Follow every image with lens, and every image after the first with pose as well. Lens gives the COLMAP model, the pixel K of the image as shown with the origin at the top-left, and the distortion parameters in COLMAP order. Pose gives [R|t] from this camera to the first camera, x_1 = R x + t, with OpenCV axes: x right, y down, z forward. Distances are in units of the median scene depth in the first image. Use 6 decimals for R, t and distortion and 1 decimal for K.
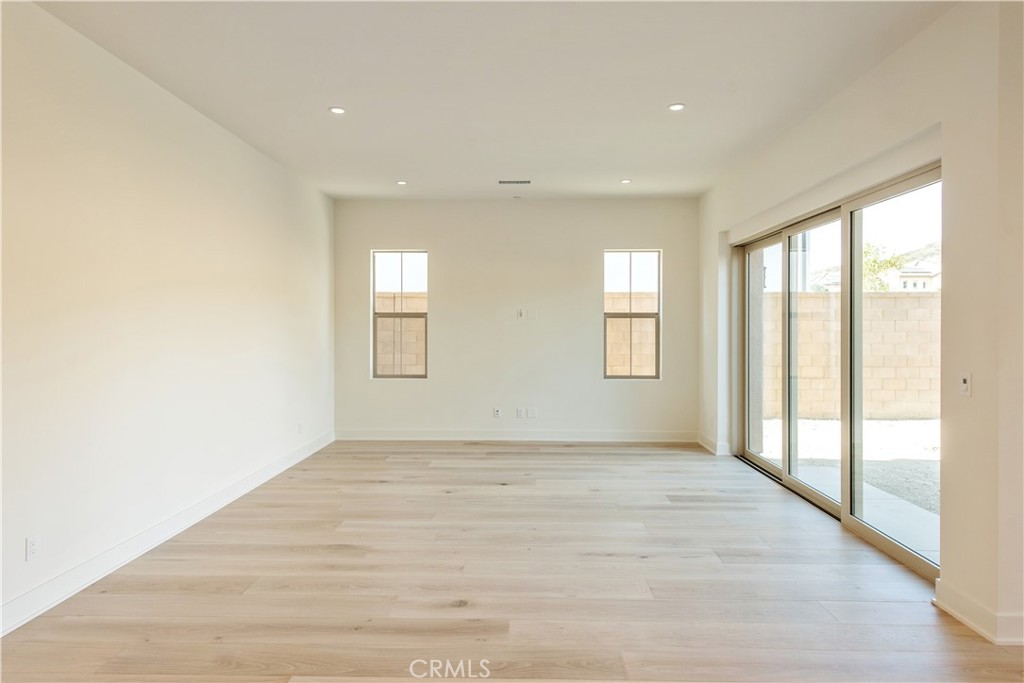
lens RADIAL K [[583.8, 0, 514.7], [0, 583.8, 328.5], [0, 0, 1]] dist [0.016869, -0.000278]
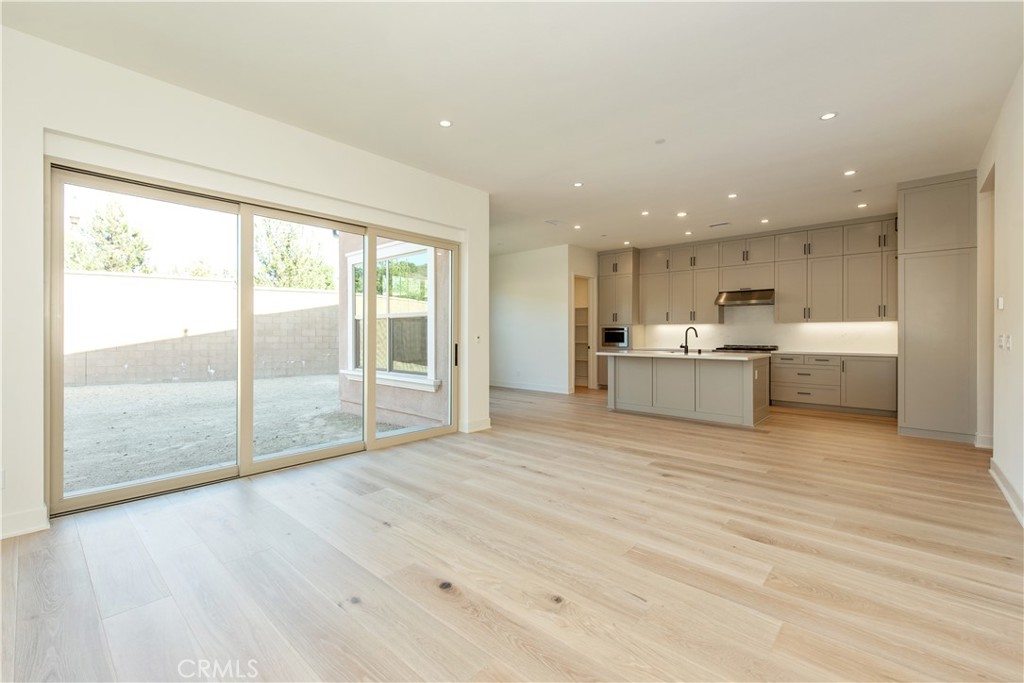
lens RADIAL K [[435.7, 0, 512.7], [0, 435.7, 336.5], [0, 0, 1]] dist [0.008403, -0.000299]
pose [[-0.755923, -0.005140, 0.654641, -0.271704], [0.000231, 0.999967, 0.008119, 0.031039], [-0.654661, 0.006289, -0.755897, 1.056106]]
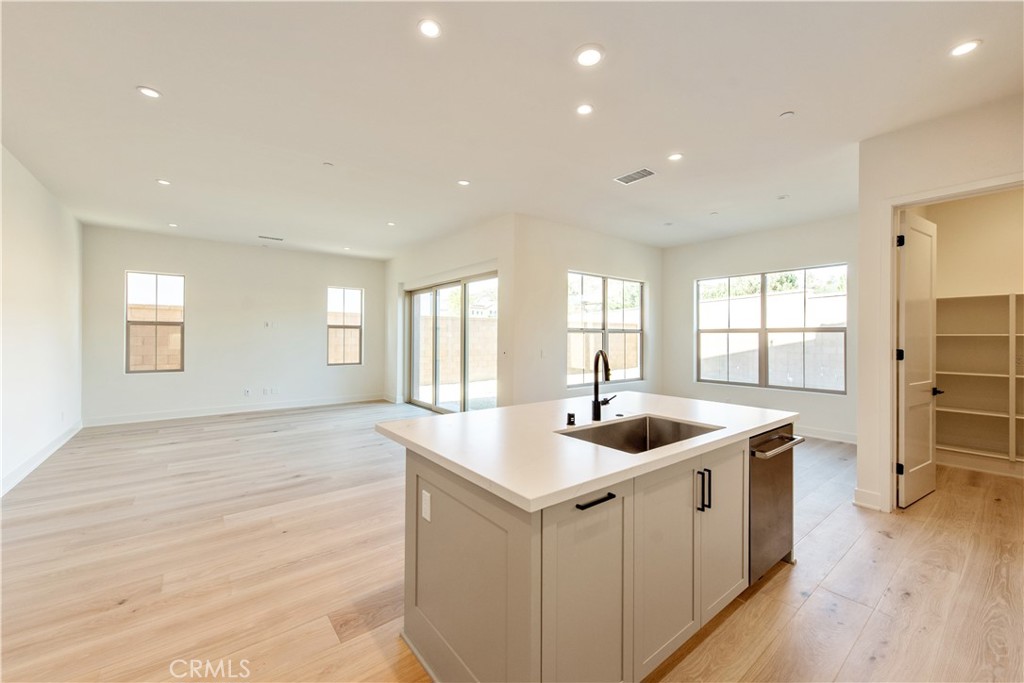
lens RADIAL K [[403.1, 0, 516.1], [0, 403.1, 334.5], [0, 0, 1]] dist [0.007293, -0.000447]
pose [[0.768736, 0.006127, 0.639537, -0.184621], [-0.002171, 0.999973, -0.006970, 0.007219], [-0.639563, 0.003969, 0.768729, -0.223587]]
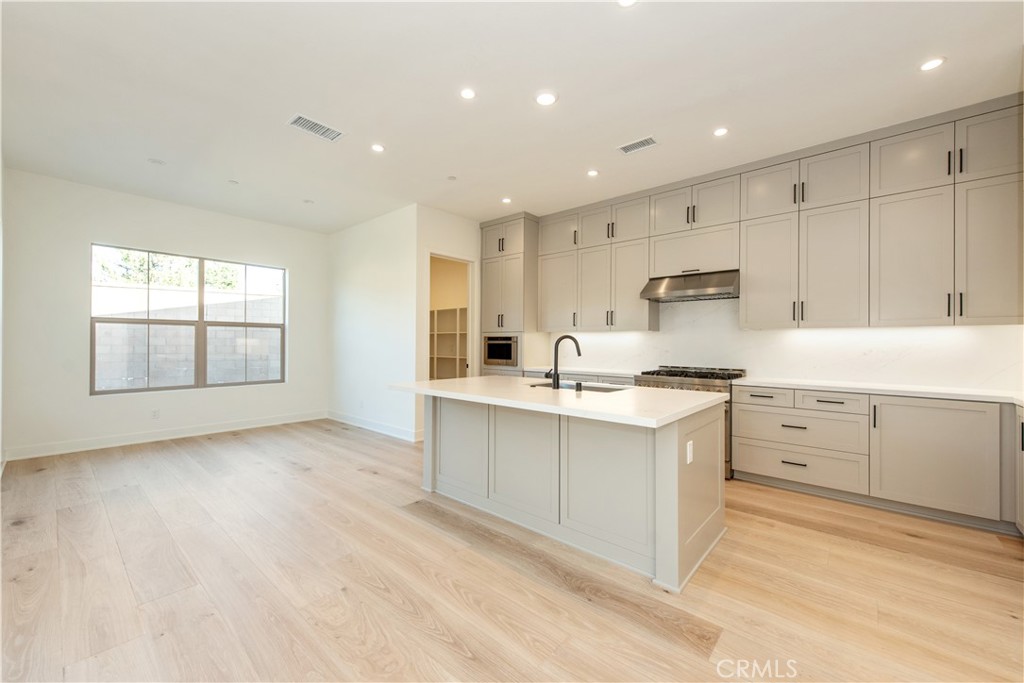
lens RADIAL K [[402.0, 0, 513.5], [0, 402.0, 343.7], [0, 0, 1]] dist [0.007387, -0.000605]
pose [[-0.767313, -0.006643, 0.641239, -0.161822], [-0.006595, 0.999975, 0.002468, 0.026415], [-0.641239, -0.002335, -0.767337, 0.386499]]
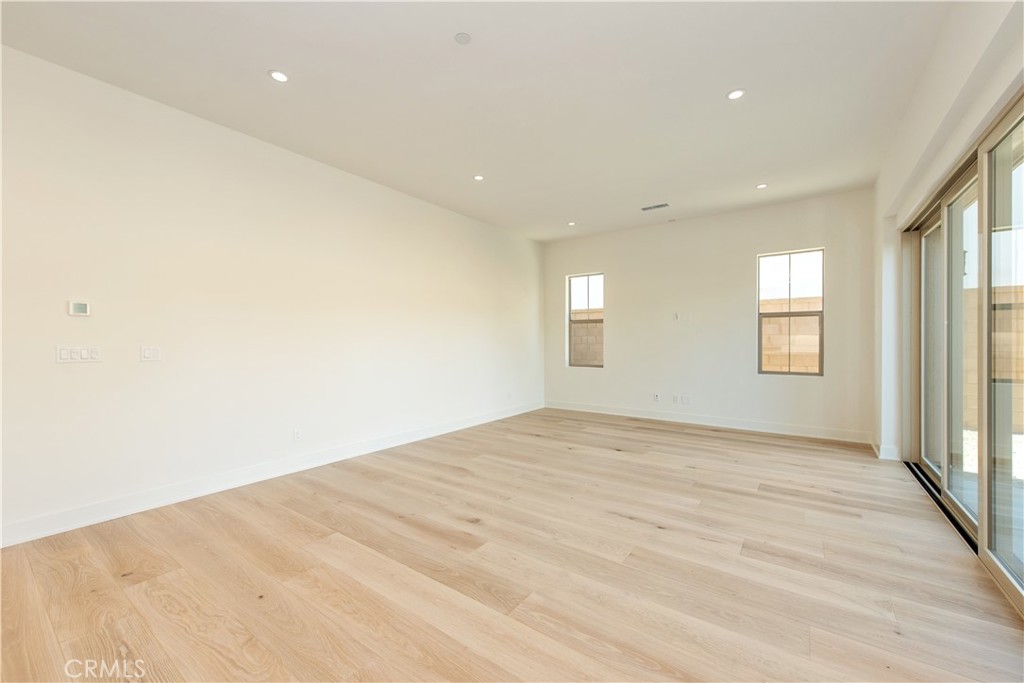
lens RADIAL K [[402.0, 0, 513.5], [0, 402.0, 343.7], [0, 0, 1]] dist [0.007387, -0.000605]
pose [[0.822440, 0.000257, -0.568852, 0.238119], [0.002481, 0.999989, 0.004038, 0.030319], [0.568847, -0.004732, 0.822430, 0.142594]]
